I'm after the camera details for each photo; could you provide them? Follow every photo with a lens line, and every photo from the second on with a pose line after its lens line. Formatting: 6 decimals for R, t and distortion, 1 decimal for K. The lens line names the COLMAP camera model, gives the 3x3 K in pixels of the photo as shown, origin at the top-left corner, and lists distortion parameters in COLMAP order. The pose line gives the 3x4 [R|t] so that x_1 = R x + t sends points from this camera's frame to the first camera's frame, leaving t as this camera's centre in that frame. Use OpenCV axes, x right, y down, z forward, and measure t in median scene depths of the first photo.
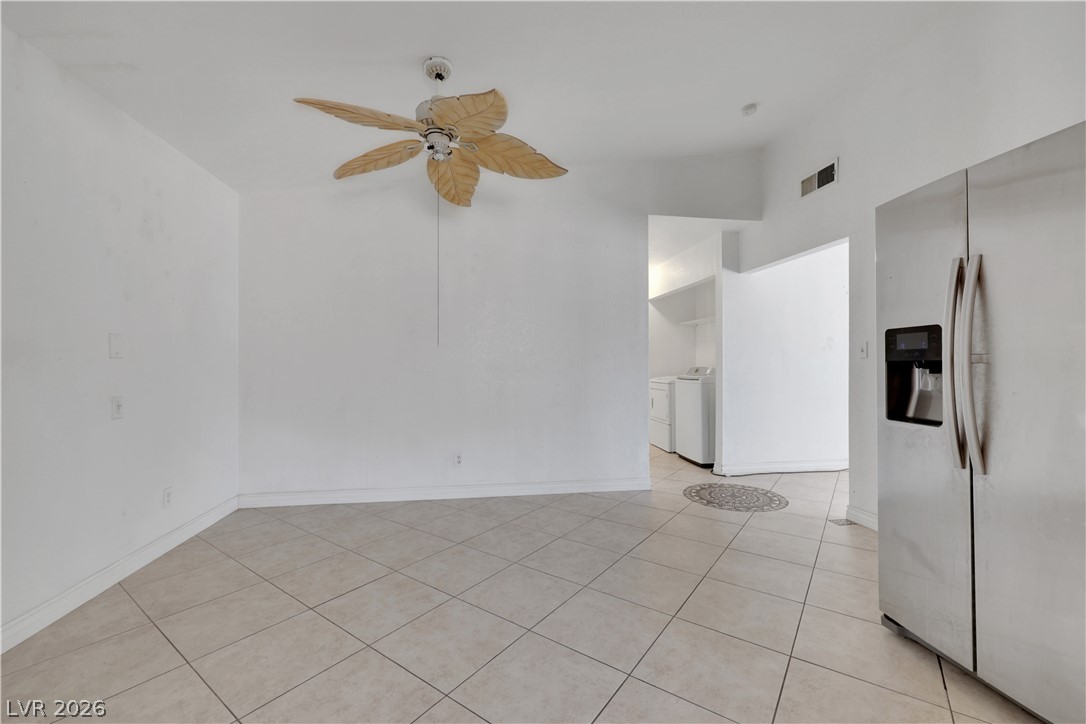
lens RADIAL K [[440.7, 0, 541.8], [0, 440.7, 360.3], [0, 0, 1]] dist [-0.000423, -0.000162]
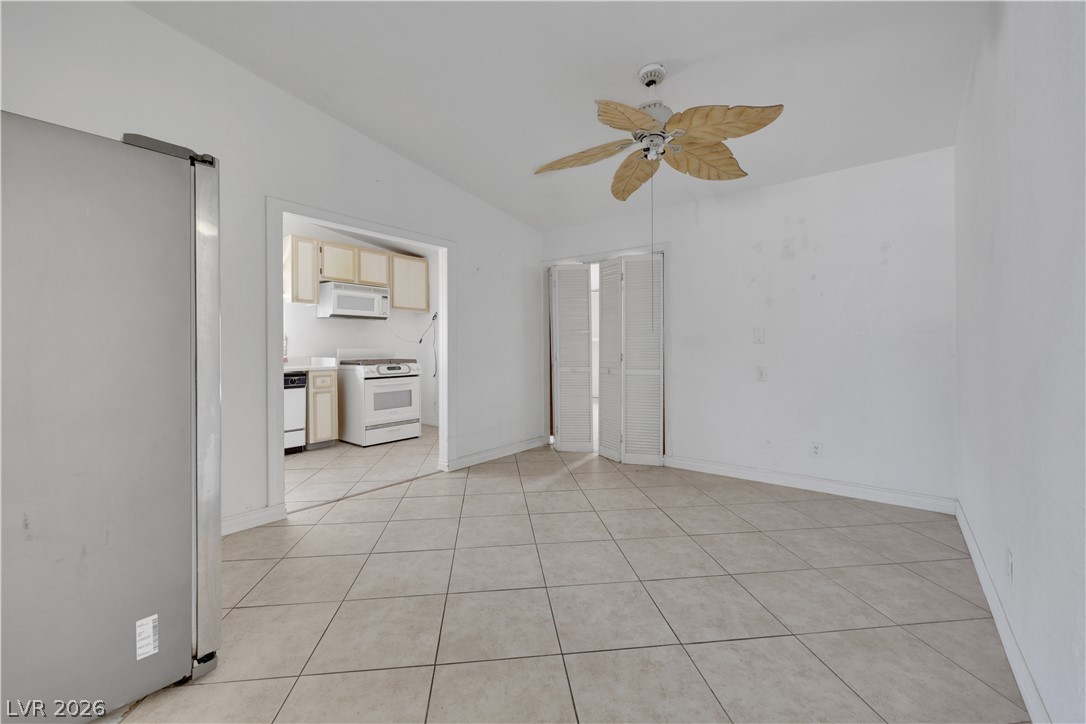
lens RADIAL K [[445.4, 0, 545.2], [0, 445.4, 350.2], [0, 0, 1]] dist [-0.000655, 0.000118]
pose [[-0.726719, 0.008774, -0.686878, 0.736851], [0.011348, 0.999935, 0.000766, 0.011531], [0.686841, -0.007238, -0.726772, 1.674510]]
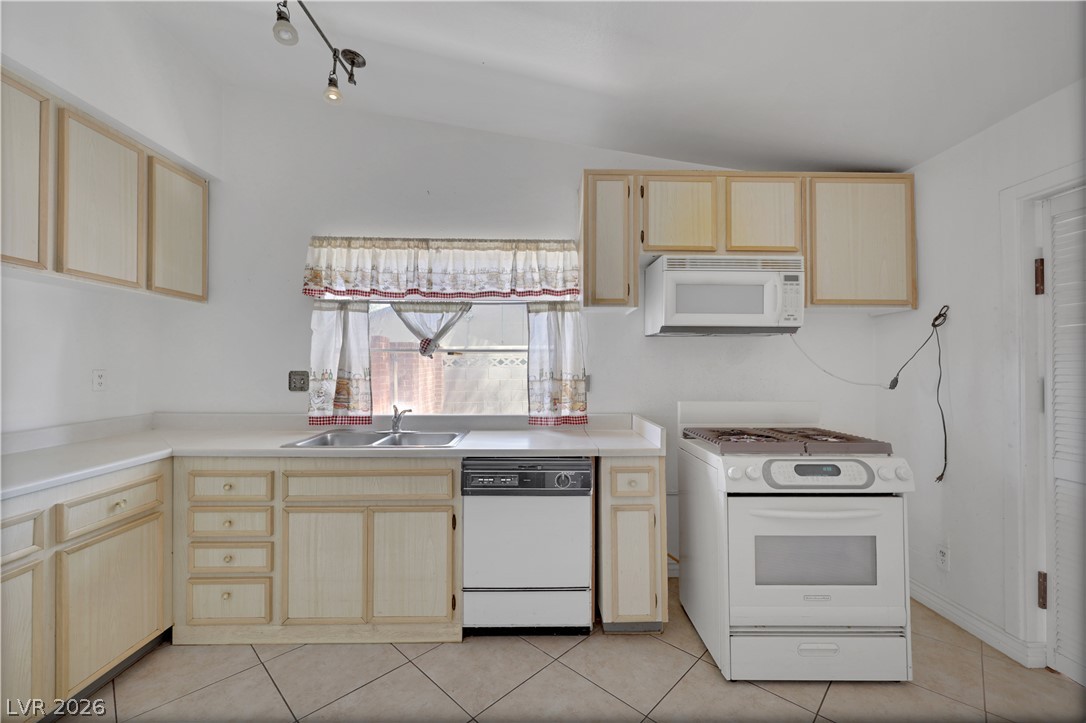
lens RADIAL K [[435.7, 0, 542.3], [0, 435.7, 361.4], [0, 0, 1]] dist [-0.001579, -0.000129]
pose [[-0.991381, 0.003307, 0.130966, 0.104508], [-0.000454, 0.999589, -0.028673, -0.073301], [-0.131007, -0.028485, -0.990972, 0.295752]]
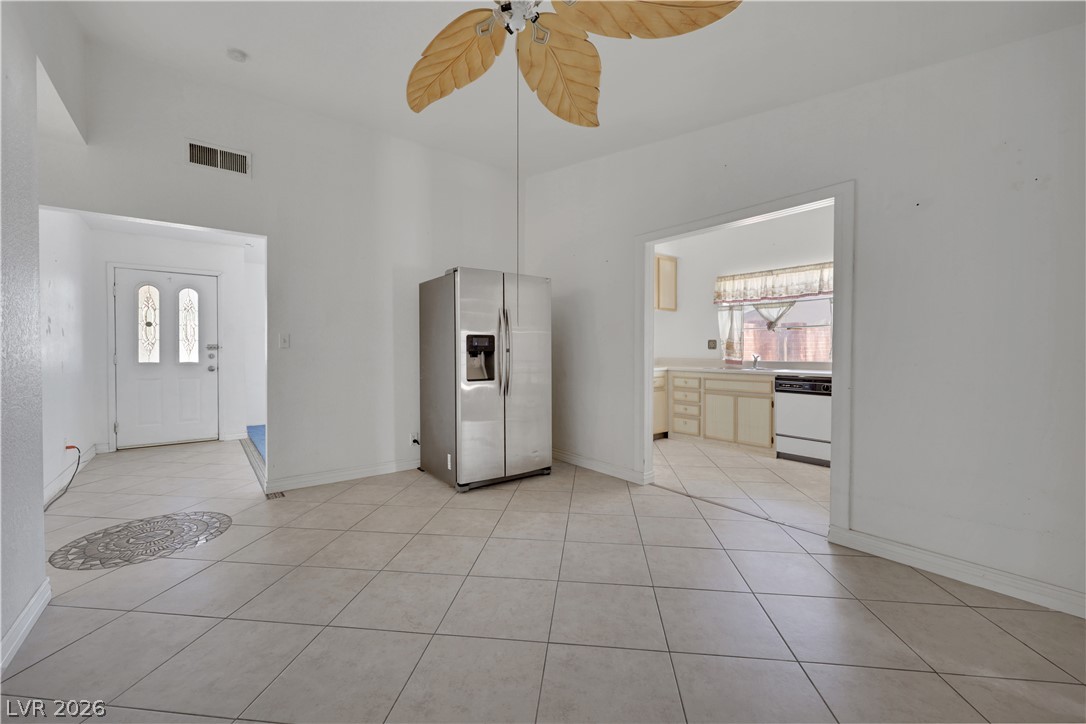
lens RADIAL K [[440.7, 0, 541.8], [0, 440.7, 360.3], [0, 0, 1]] dist [-0.000423, -0.000162]
pose [[-0.488239, -0.014417, 0.872591, -0.840524], [-0.006868, 0.999896, 0.012677, 0.012268], [-0.872683, 0.000196, -0.488288, 1.330631]]
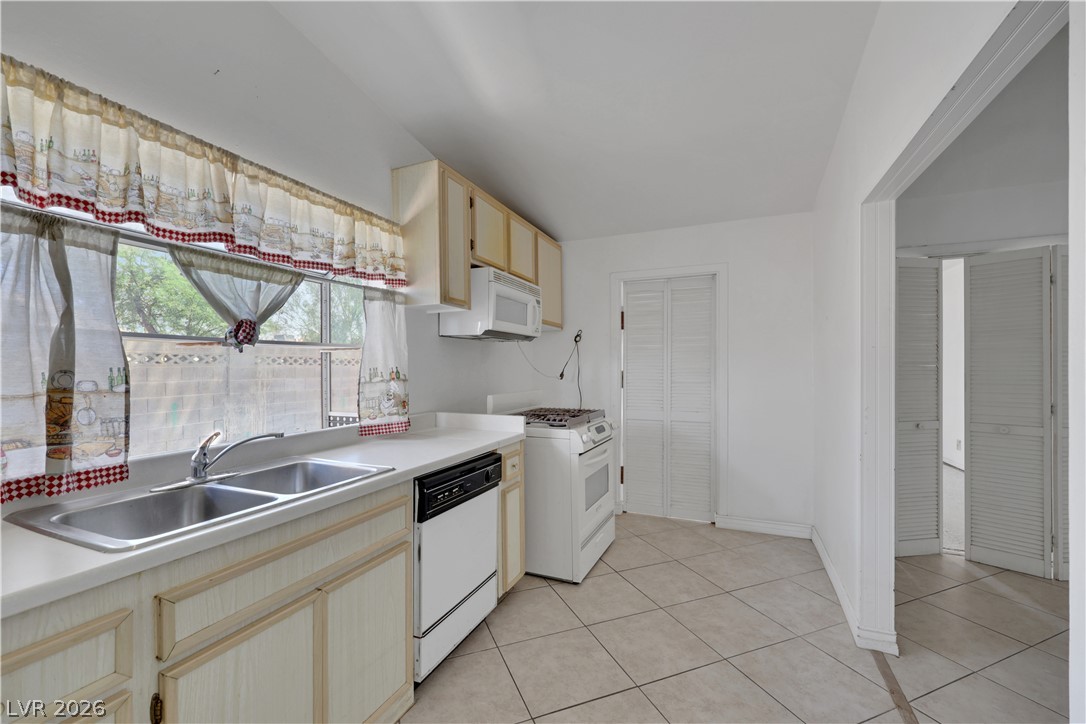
lens RADIAL K [[453.5, 0, 543.8], [0, 453.5, 368.2], [0, 0, 1]] dist [0.000198, 0.000005]
pose [[-0.521775, 0.006989, -0.853055, 0.915354], [0.013991, 0.999902, -0.000366, -0.080226], [0.852968, -0.012126, -0.521822, 0.004296]]
